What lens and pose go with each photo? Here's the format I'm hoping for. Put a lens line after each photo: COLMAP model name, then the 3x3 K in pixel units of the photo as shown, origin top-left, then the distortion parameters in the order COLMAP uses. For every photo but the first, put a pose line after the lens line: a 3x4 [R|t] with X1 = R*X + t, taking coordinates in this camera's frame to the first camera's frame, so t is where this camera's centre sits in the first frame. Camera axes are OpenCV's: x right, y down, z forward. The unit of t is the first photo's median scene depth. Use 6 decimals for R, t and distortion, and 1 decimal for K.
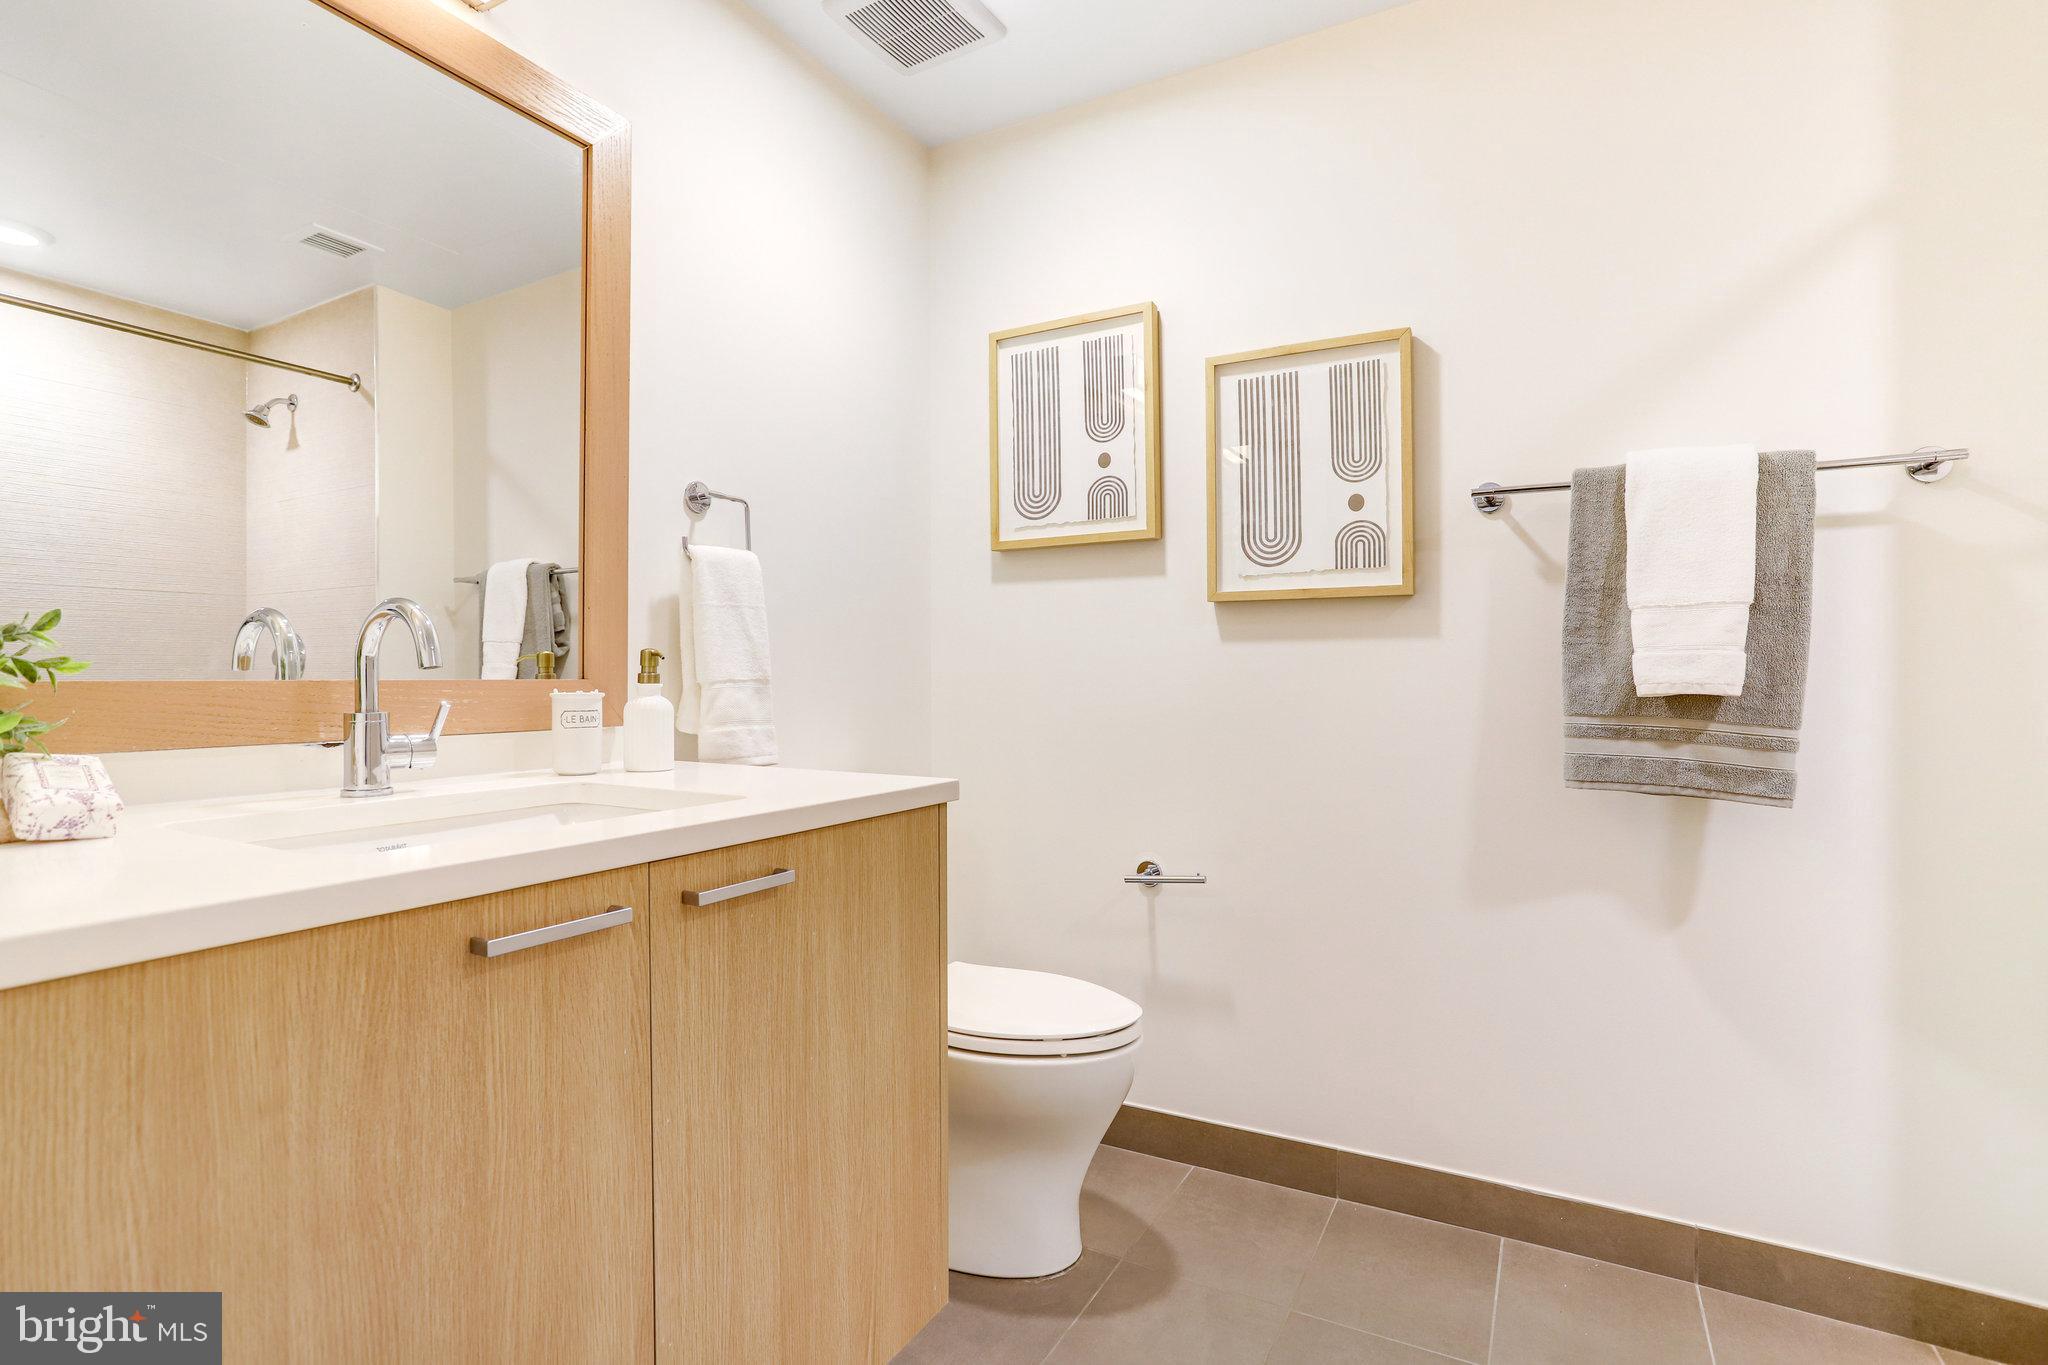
lens RADIAL K [[1027.8, 0, 1008.2], [0, 1027.8, 655.9], [0, 0, 1]] dist [-0.074927, 0.054205]
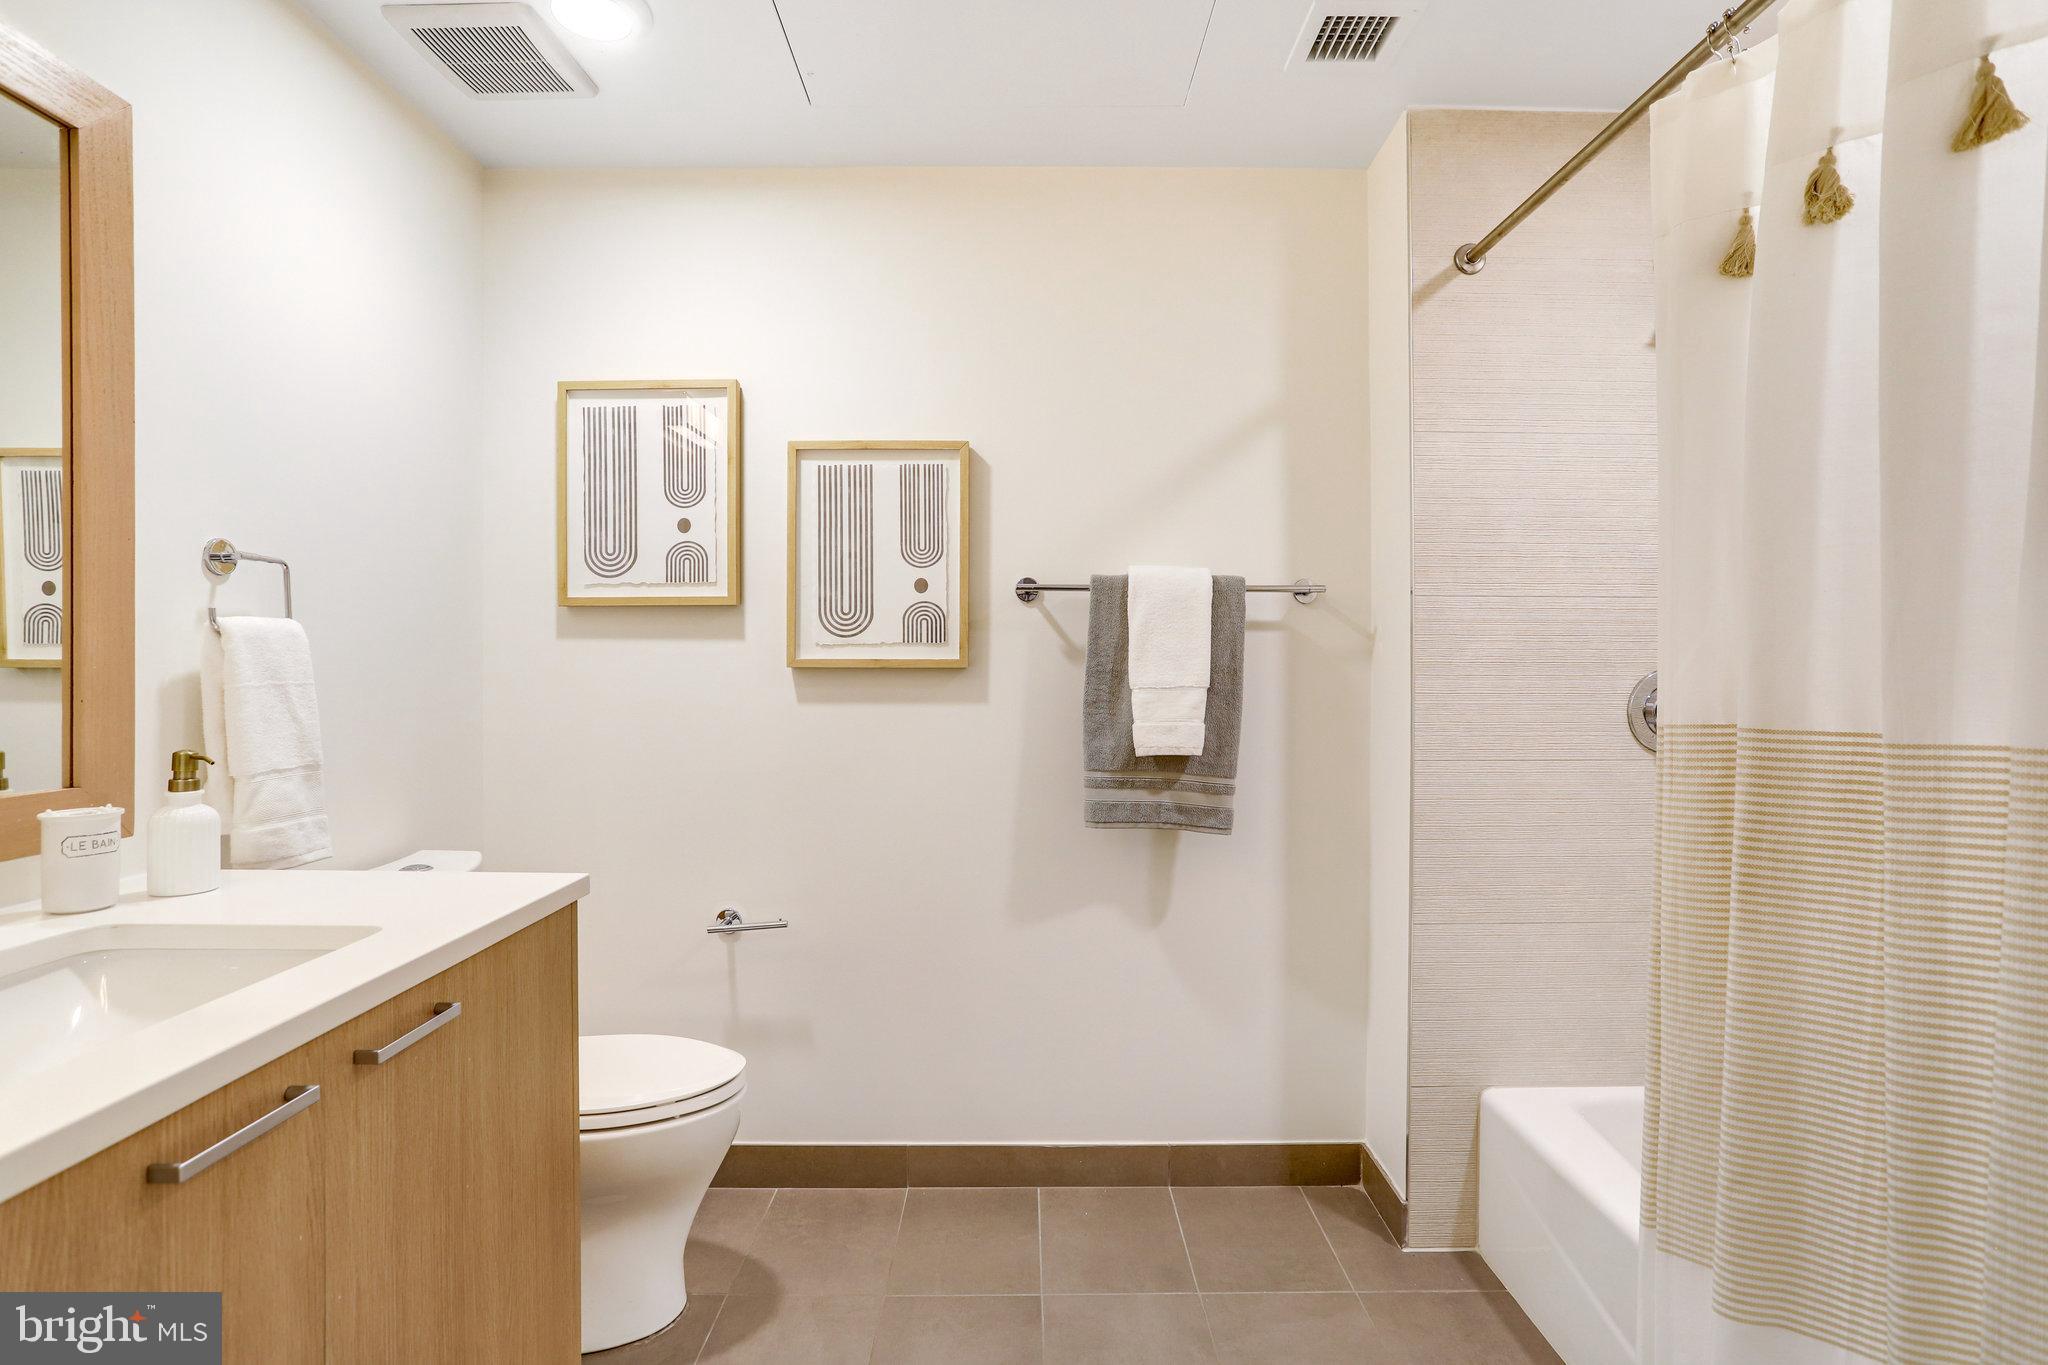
lens RADIAL K [[1007.0, 0, 1042.7], [0, 1007.0, 662.7], [0, 0, 1]] dist [-0.049037, 0.024579]
pose [[0.869379, 0.003486, 0.494133, -0.116541], [-0.007271, 0.999957, 0.005739, -0.080030], [-0.494092, -0.008582, 0.869367, -0.071828]]
